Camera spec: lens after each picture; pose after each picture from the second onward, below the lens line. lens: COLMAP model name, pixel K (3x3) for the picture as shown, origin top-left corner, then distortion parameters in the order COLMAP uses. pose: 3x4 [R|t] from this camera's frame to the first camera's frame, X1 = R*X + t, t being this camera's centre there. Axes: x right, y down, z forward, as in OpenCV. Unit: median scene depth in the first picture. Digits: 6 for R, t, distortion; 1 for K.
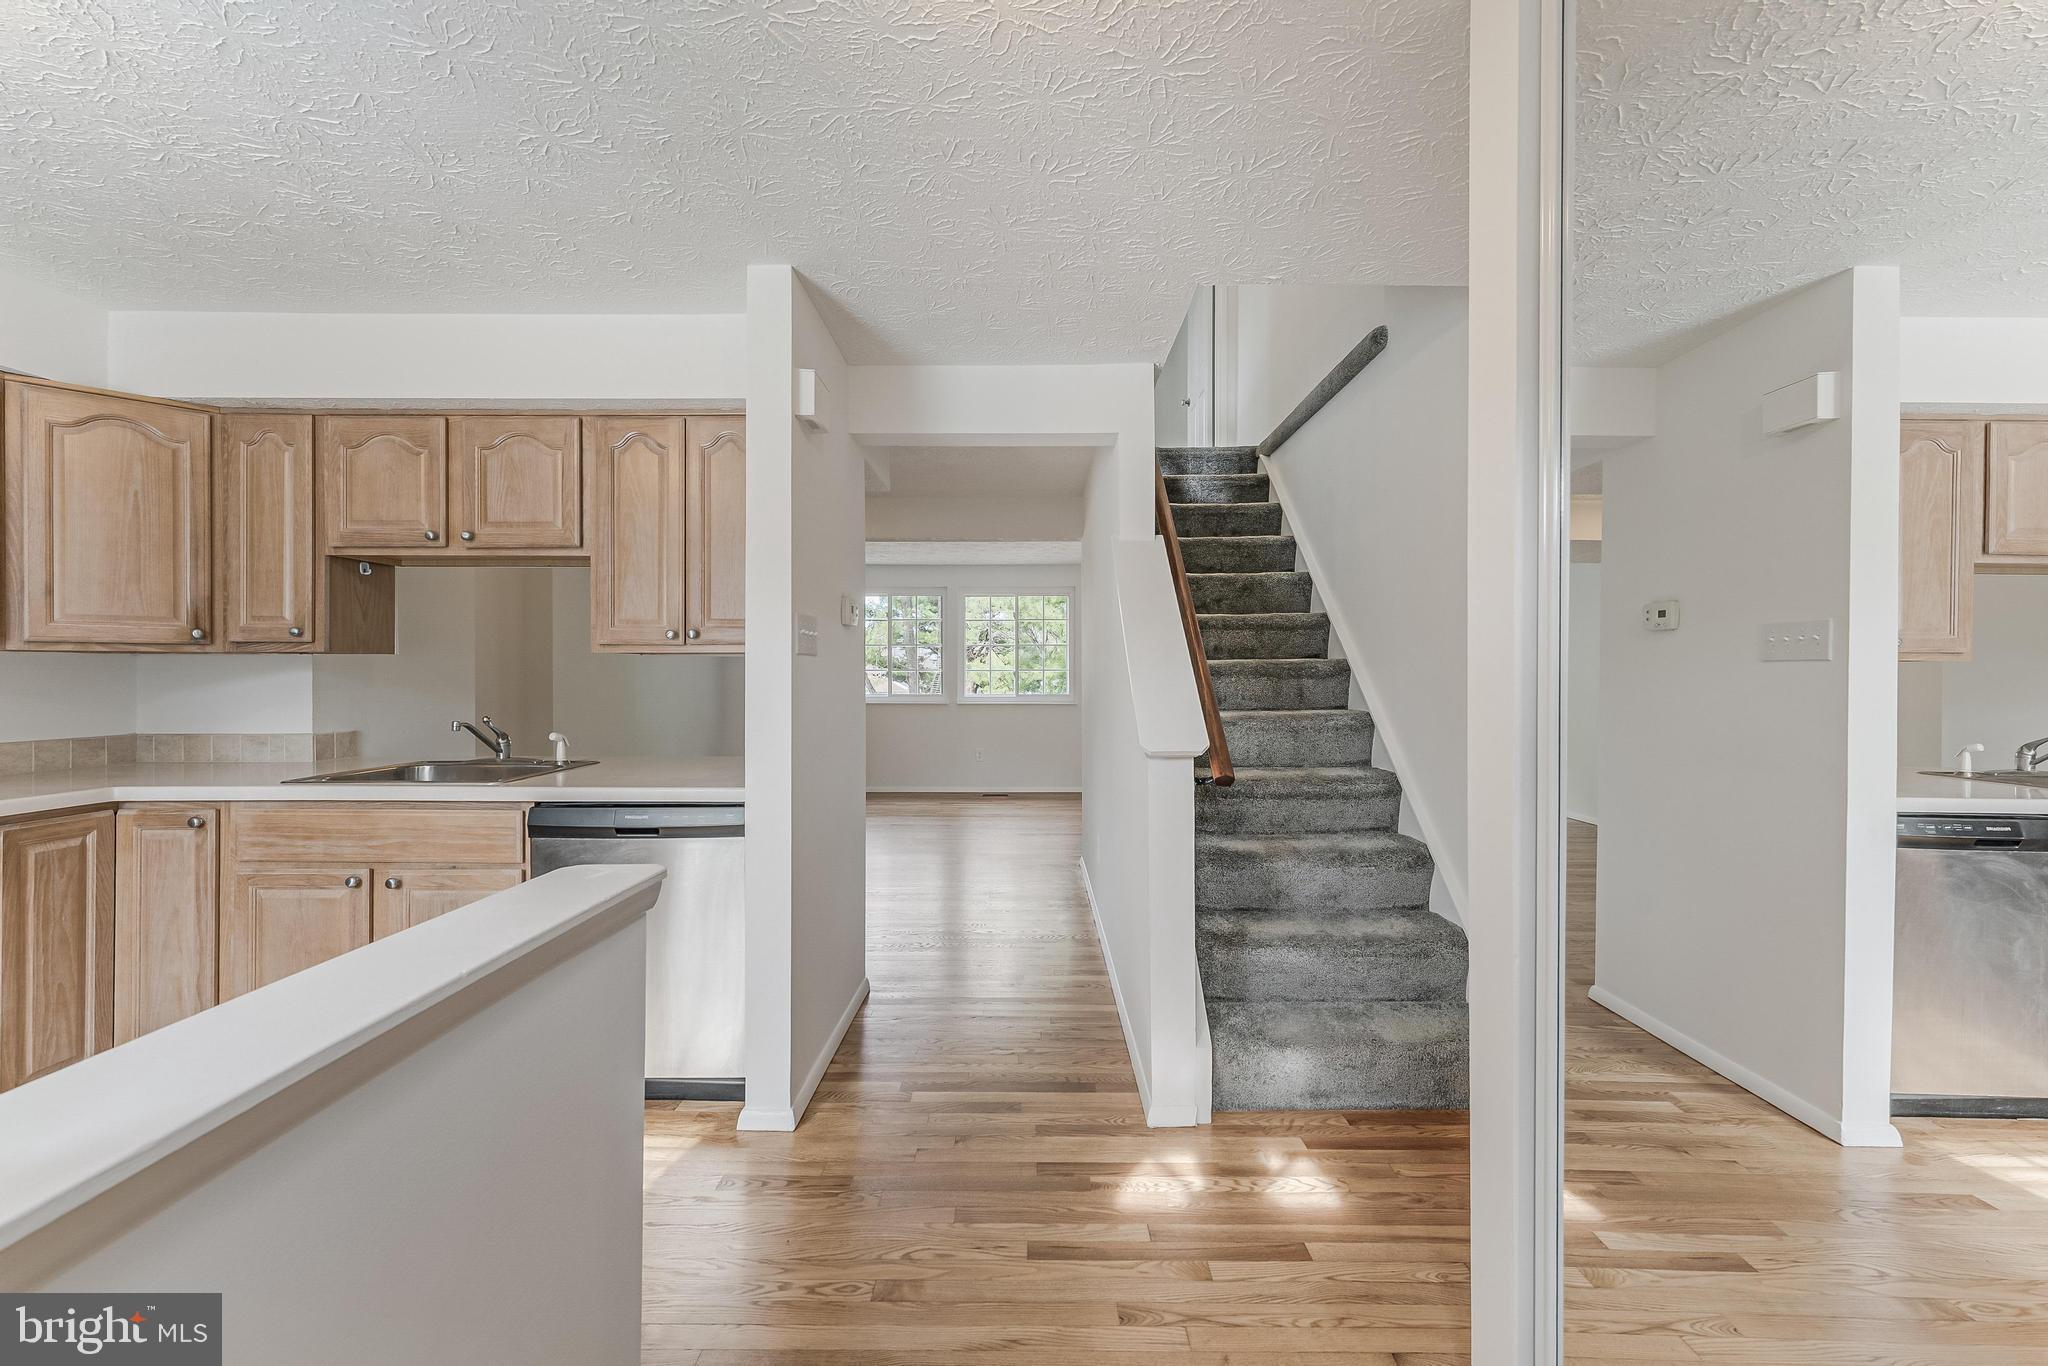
lens RADIAL K [[828.5, 0, 1063.1], [0, 828.5, 674.9], [0, 0, 1]] dist [-0.003188, -0.000627]
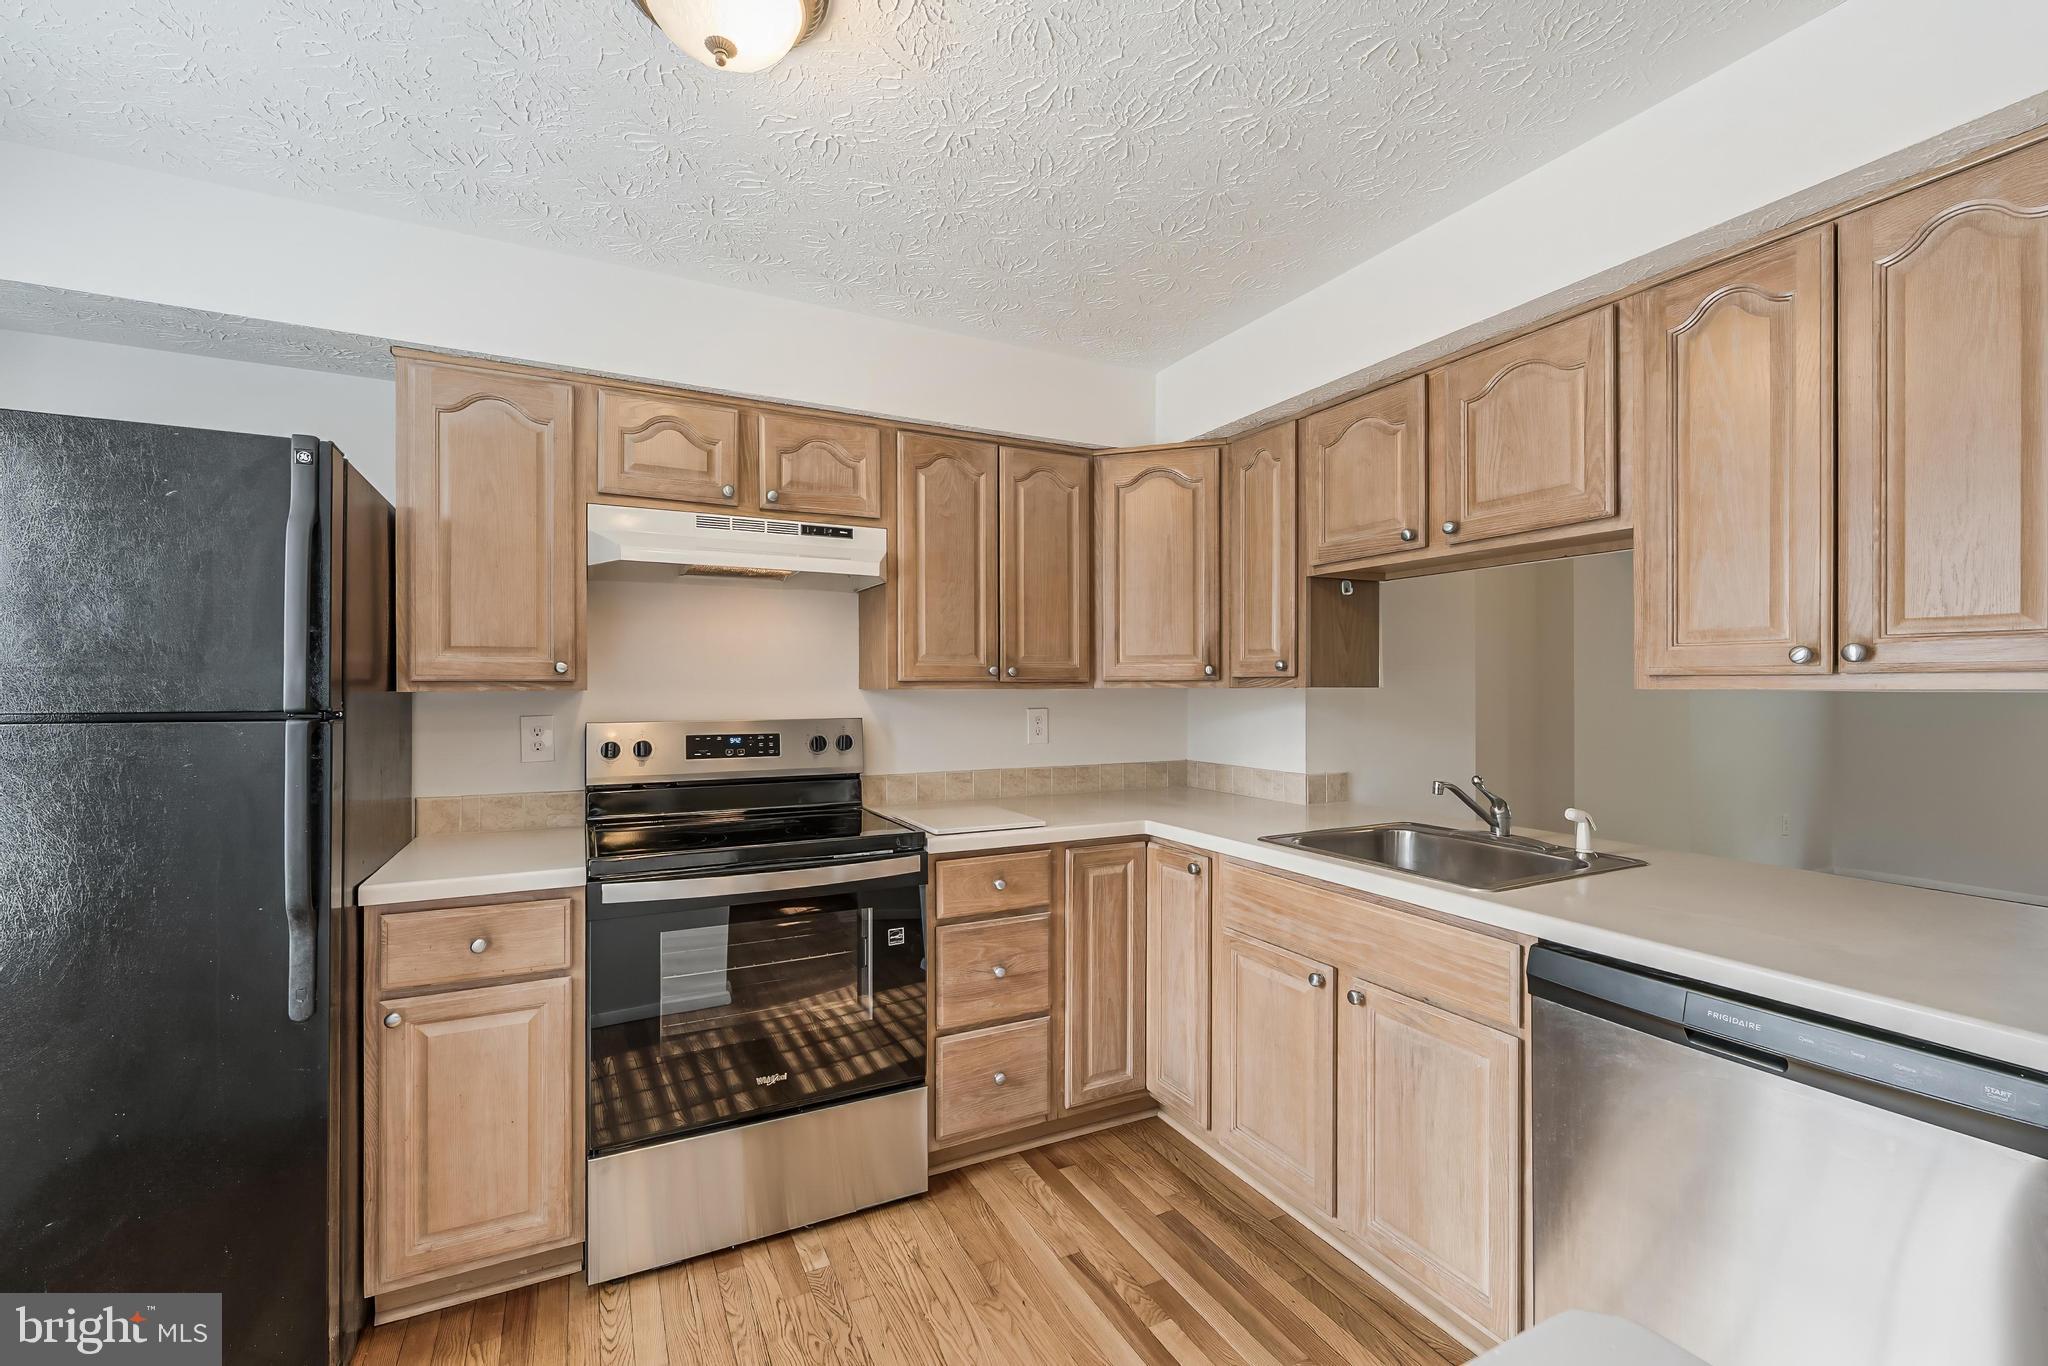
lens RADIAL K [[869.0, 0, 1012.0], [0, 869.0, 692.2], [0, 0, 1]] dist [-0.005349, -0.000782]
pose [[0.427951, 0.005484, -0.903785, -0.199677], [0.002375, 0.999971, 0.007192, -0.031063], [0.903799, -0.005224, 0.427926, 0.329878]]
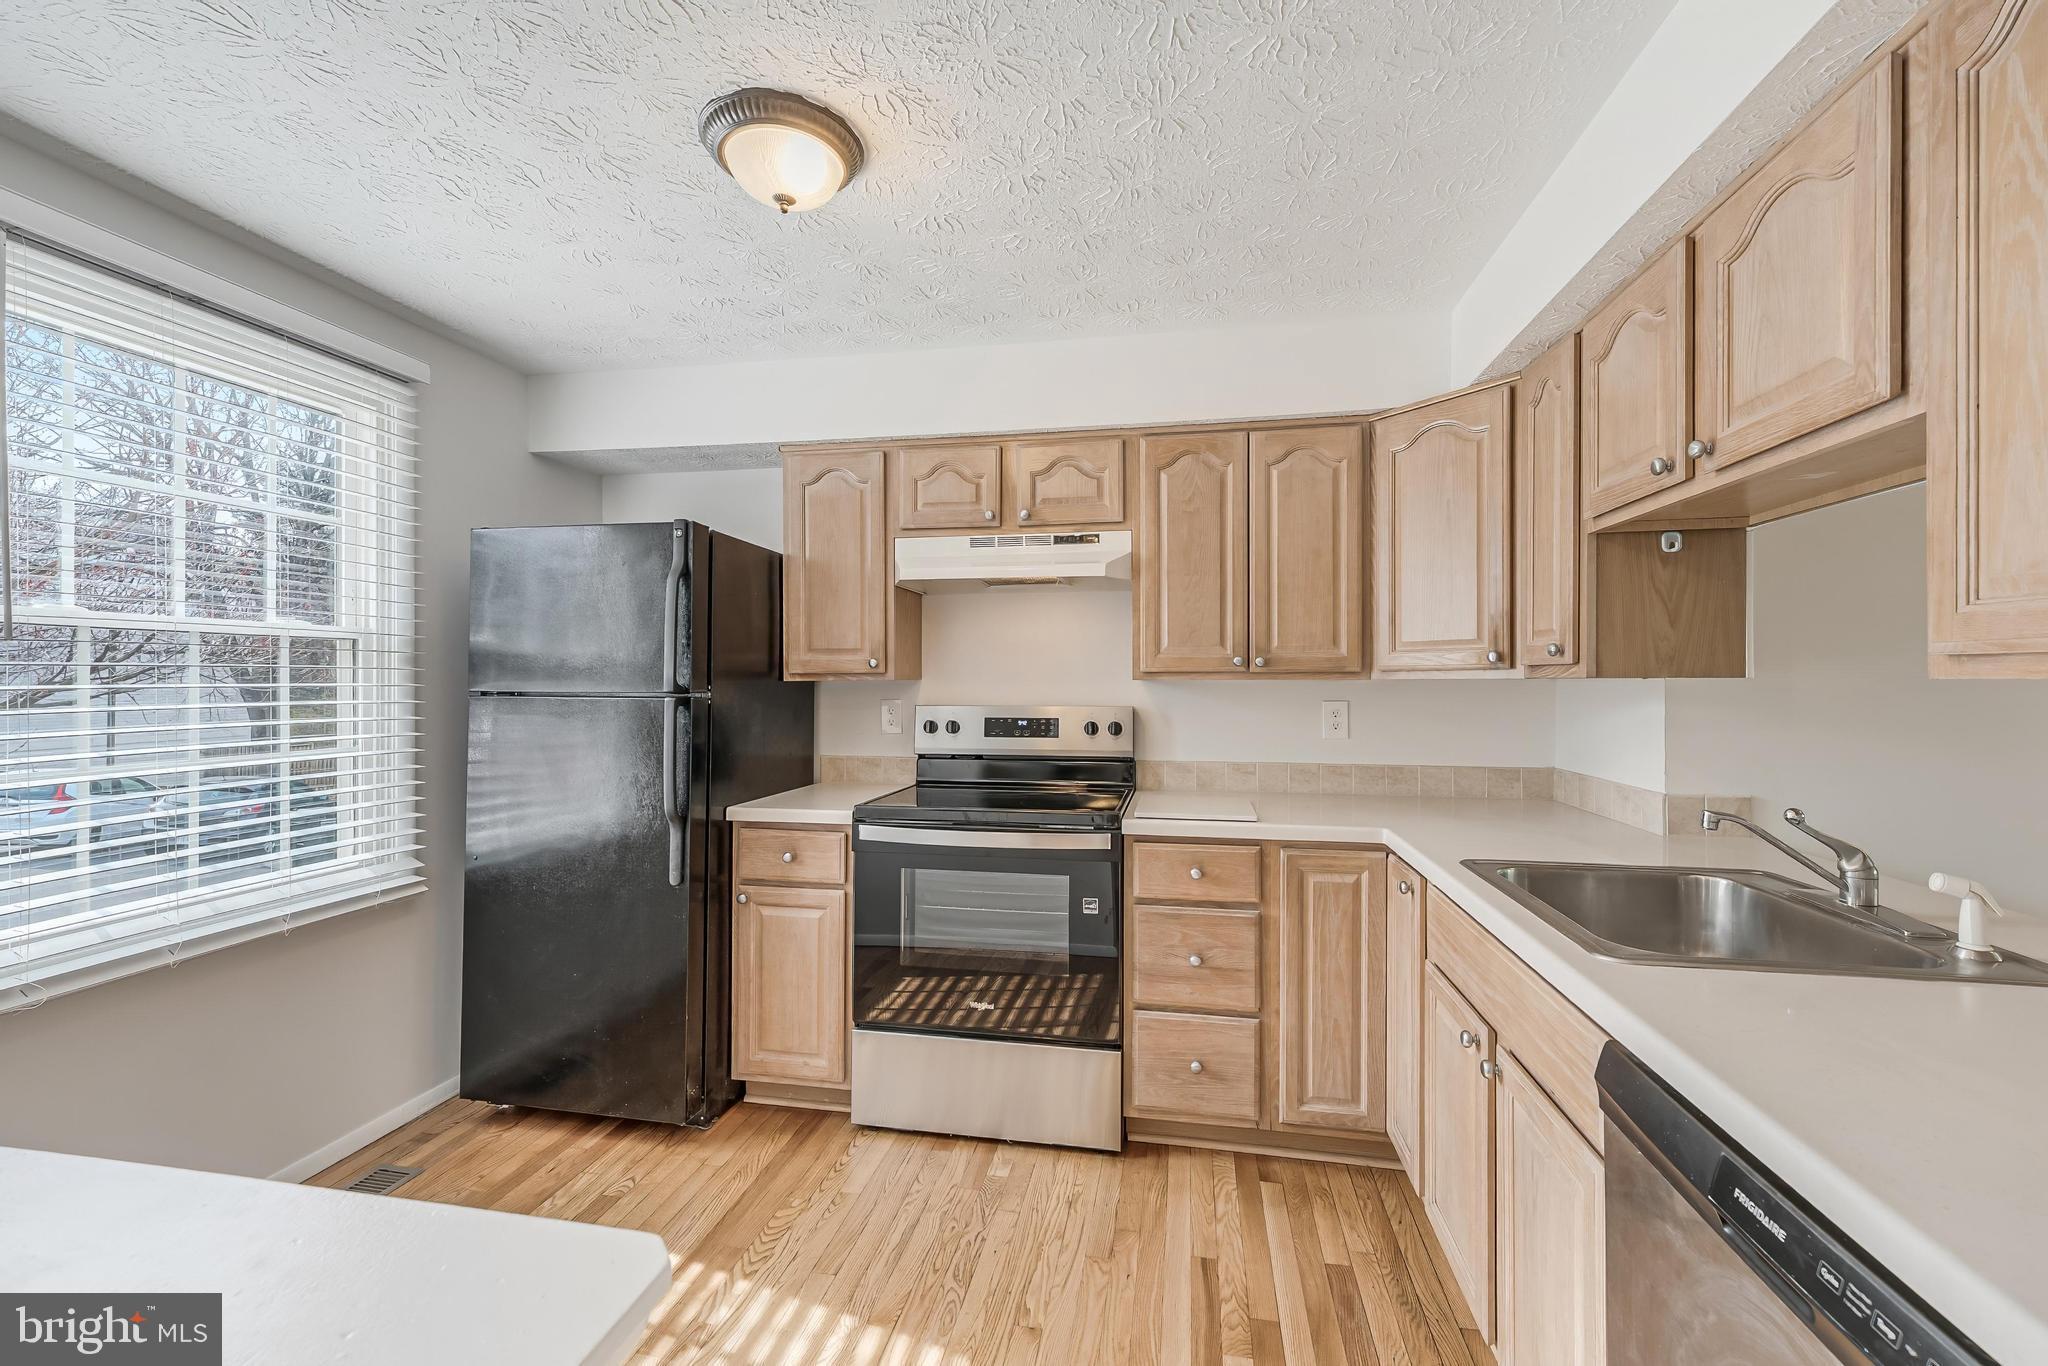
lens RADIAL K [[828.5, 0, 1014.2], [0, 828.5, 683.6], [0, 0, 1]] dist [-0.003188, -0.000627]
pose [[-0.214210, 0.004624, -0.976777, -0.136188], [0.001570, 0.999989, 0.004390, -0.027602], [0.976786, -0.000594, -0.214215, 0.697788]]
